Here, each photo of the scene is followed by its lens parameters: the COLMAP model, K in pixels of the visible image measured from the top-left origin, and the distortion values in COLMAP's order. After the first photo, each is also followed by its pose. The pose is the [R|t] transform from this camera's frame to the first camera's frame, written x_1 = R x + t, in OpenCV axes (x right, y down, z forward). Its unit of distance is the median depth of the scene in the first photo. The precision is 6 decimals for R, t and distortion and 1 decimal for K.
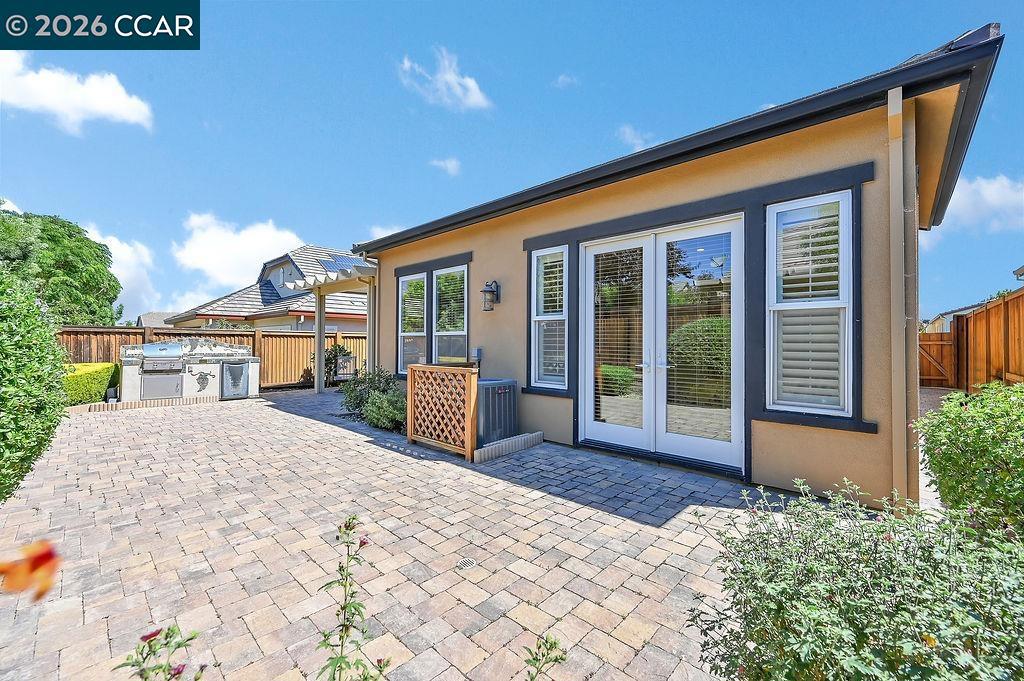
lens RADIAL K [[412.8, 0, 512.0], [0, 412.8, 340.5], [0, 0, 1]] dist [-0.001453, -0.000049]
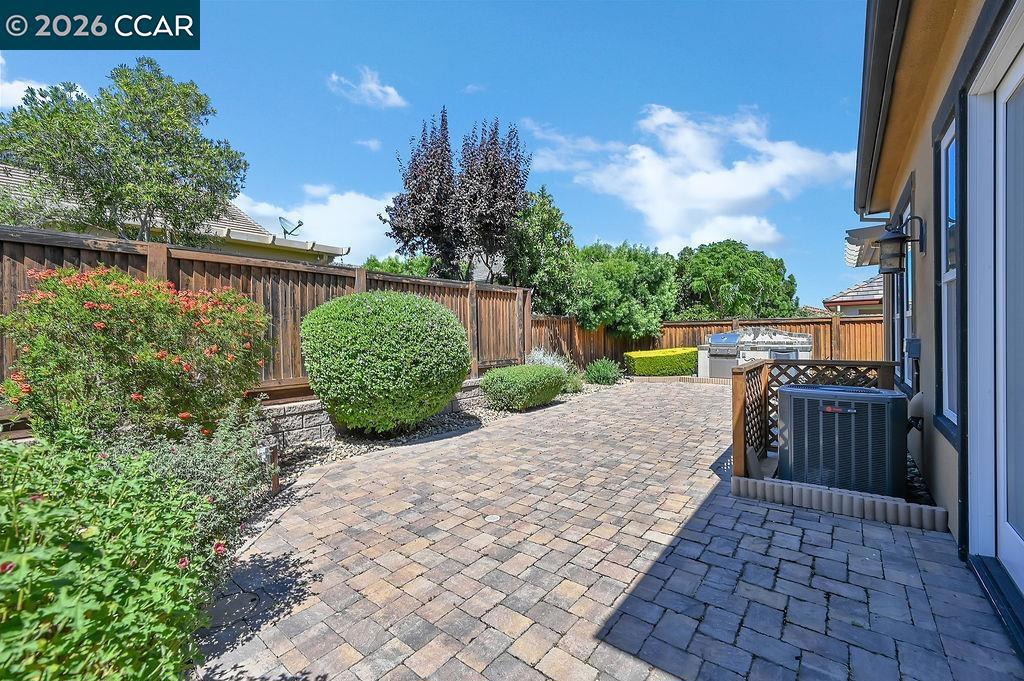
lens RADIAL K [[412.8, 0, 512.0], [0, 412.8, 340.5], [0, 0, 1]] dist [-0.001453, -0.000049]
pose [[0.077774, 0.007438, -0.996943, 0.739813], [0.025328, 0.999635, 0.009434, 0.004725], [0.996649, -0.025984, 0.077557, 0.655859]]
